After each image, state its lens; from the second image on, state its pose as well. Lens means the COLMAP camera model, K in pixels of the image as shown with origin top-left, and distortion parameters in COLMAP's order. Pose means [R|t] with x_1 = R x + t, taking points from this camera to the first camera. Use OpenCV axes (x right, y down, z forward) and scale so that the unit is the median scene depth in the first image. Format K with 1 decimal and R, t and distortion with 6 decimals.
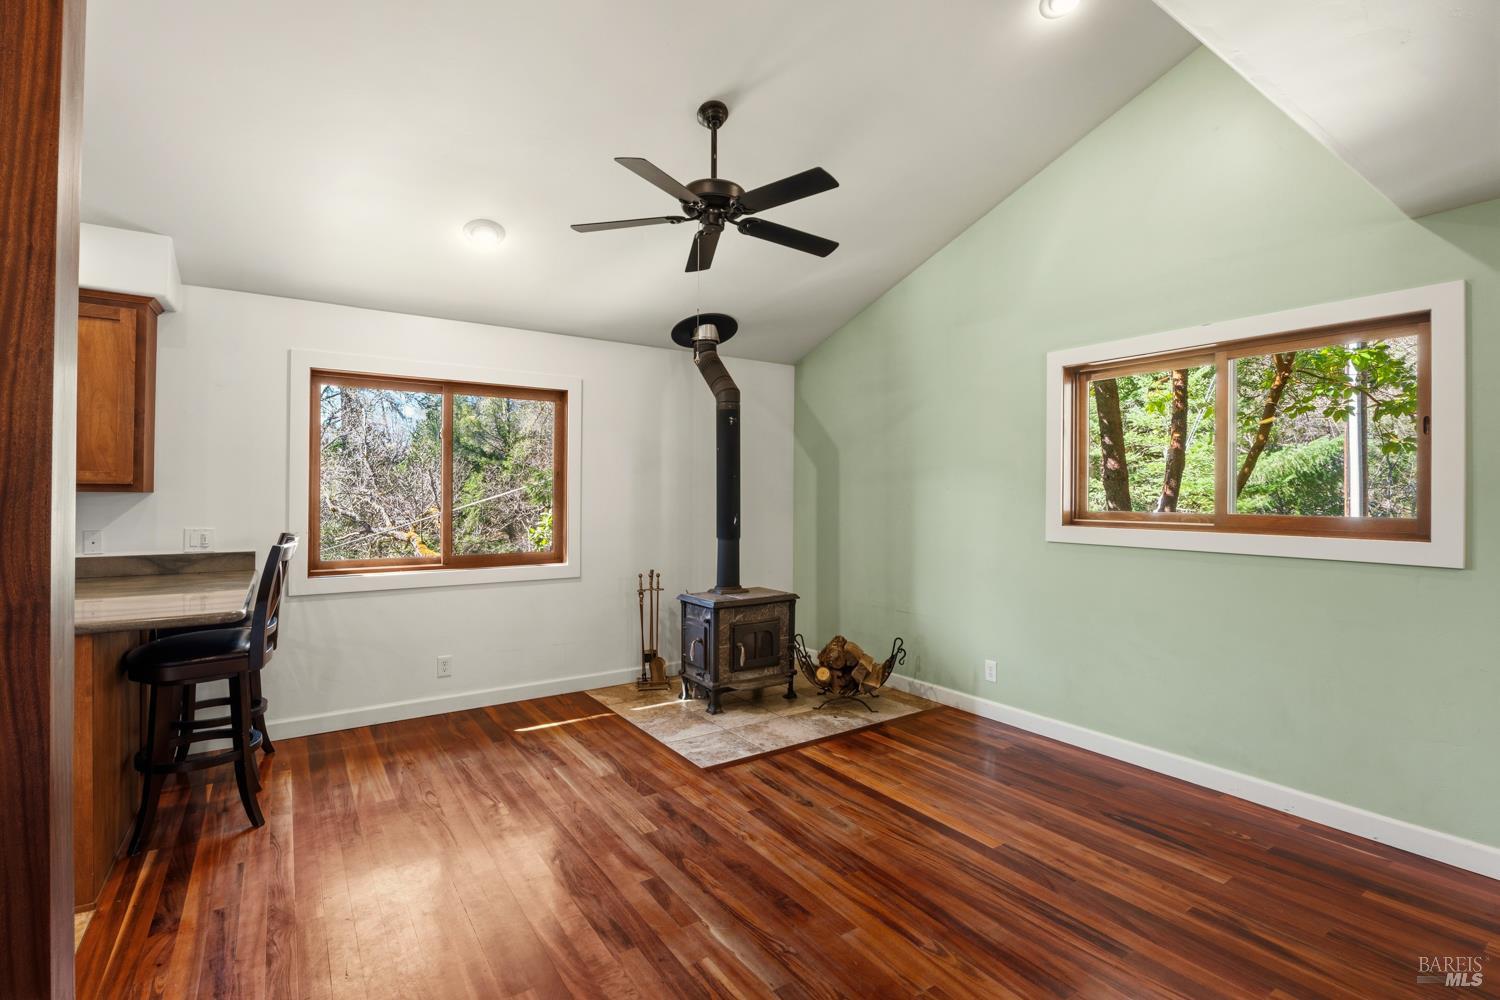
lens RADIAL K [[669.8, 0, 750.0], [0, 669.8, 490.6], [0, 0, 1]] dist [0.000614, 0.000133]
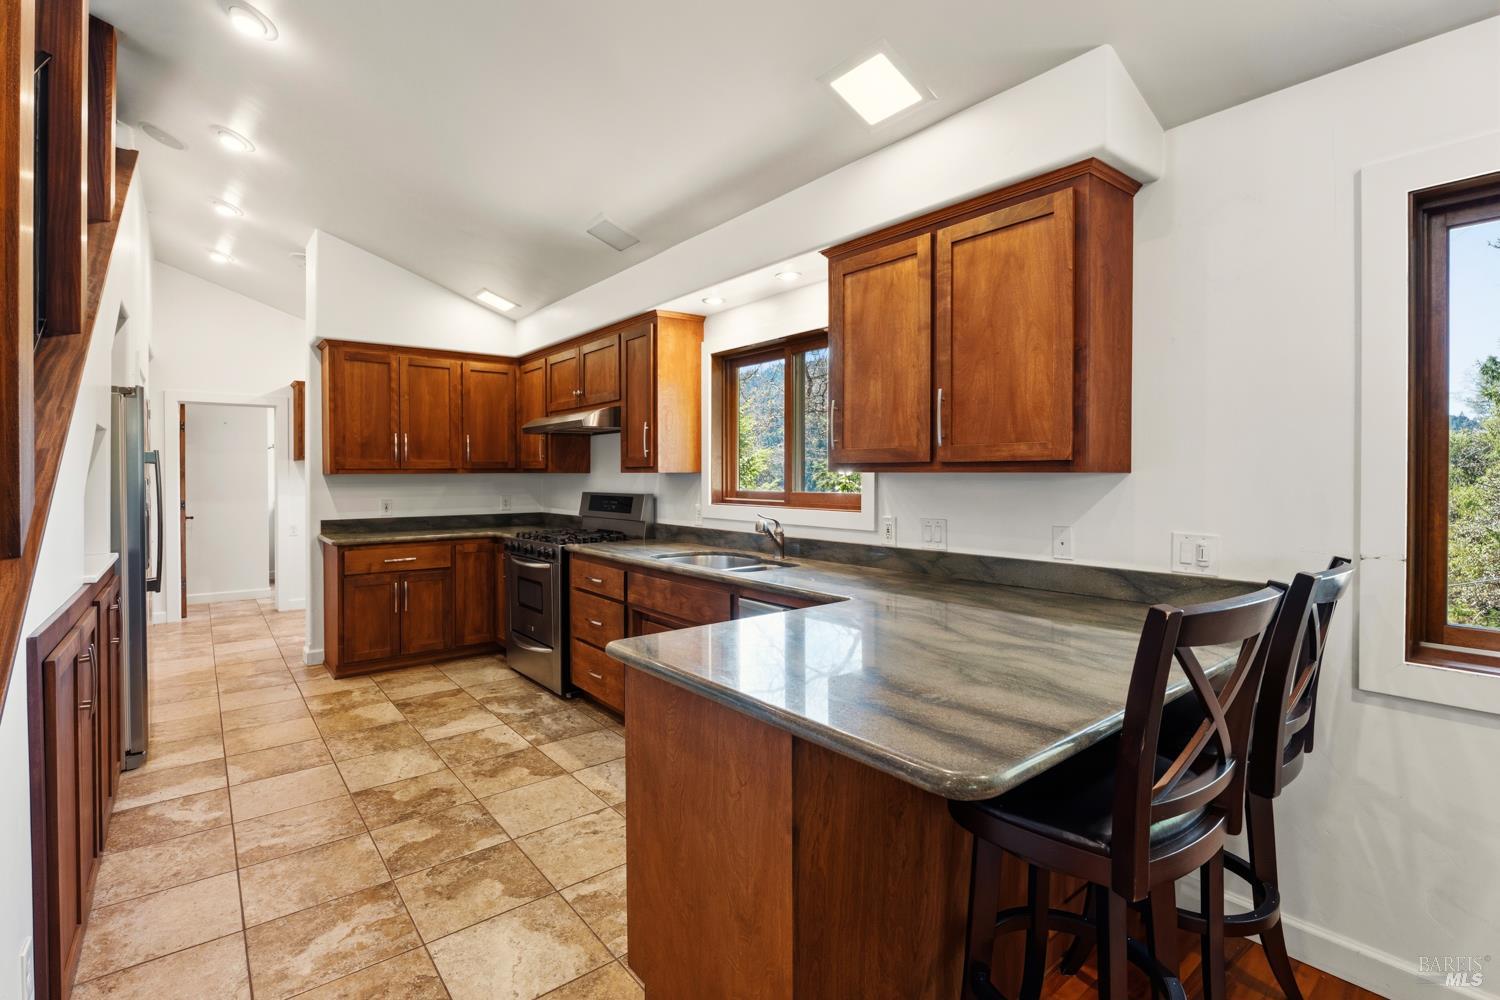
lens RADIAL K [[688.0, 0, 746.9], [0, 688.0, 482.0], [0, 0, 1]] dist [-0.001609, 0.000030]
pose [[0.077276, 0.002618, -0.997006, -0.262285], [0.002620, 0.999993, 0.002829, 0.008298], [0.997006, -0.002831, 0.077269, 0.589509]]
